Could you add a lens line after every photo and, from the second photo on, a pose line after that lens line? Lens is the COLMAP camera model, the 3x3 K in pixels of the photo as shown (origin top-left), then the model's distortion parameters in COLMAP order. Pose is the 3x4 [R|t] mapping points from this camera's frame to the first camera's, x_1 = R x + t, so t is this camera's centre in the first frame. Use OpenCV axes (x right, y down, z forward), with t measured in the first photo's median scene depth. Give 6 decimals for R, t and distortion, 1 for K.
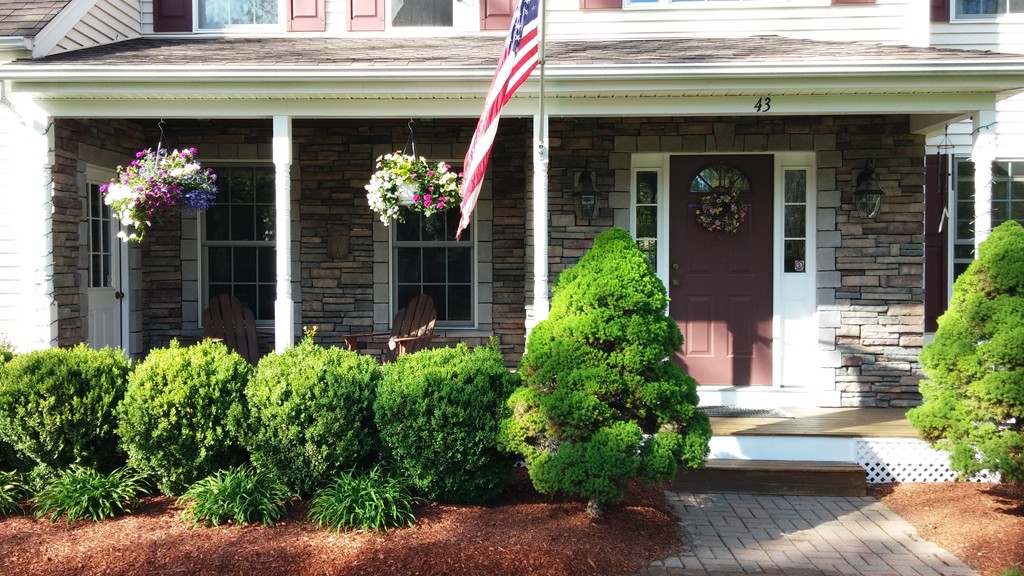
lens RADIAL K [[1046.2, 0, 511.6], [0, 1046.2, 284.3], [0, 0, 1]] dist [-0.134027, 0.000000]
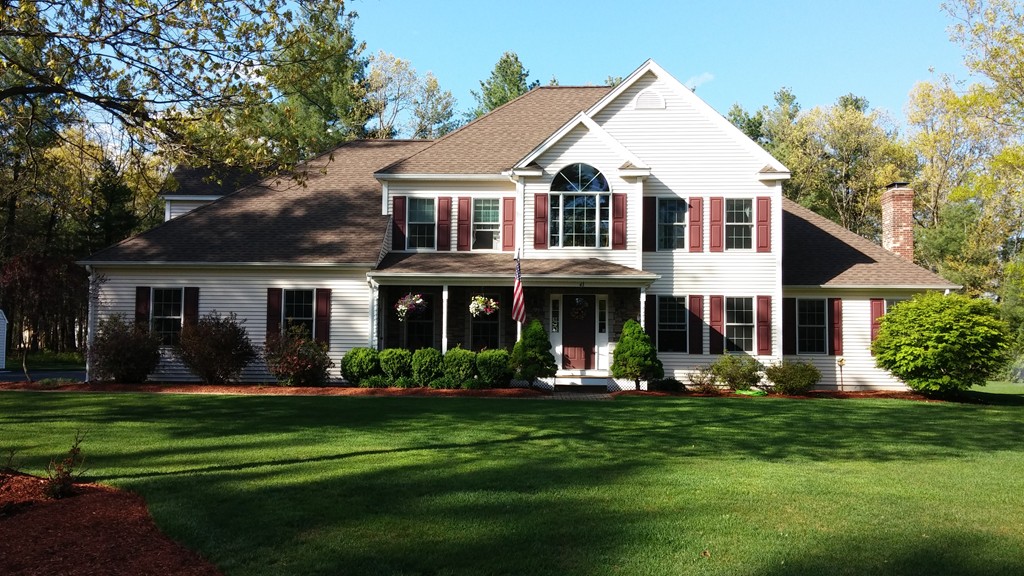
lens RADIAL K [[1046.2, 0, 512.3], [0, 1046.2, 288.5], [0, 0, 1]] dist [-0.134027, 0.000000]
pose [[0.999853, 0.008978, -0.014599, 0.053127], [-0.009908, 0.997842, -0.064909, 0.073518], [0.013985, 0.065044, 0.997784, -2.488427]]
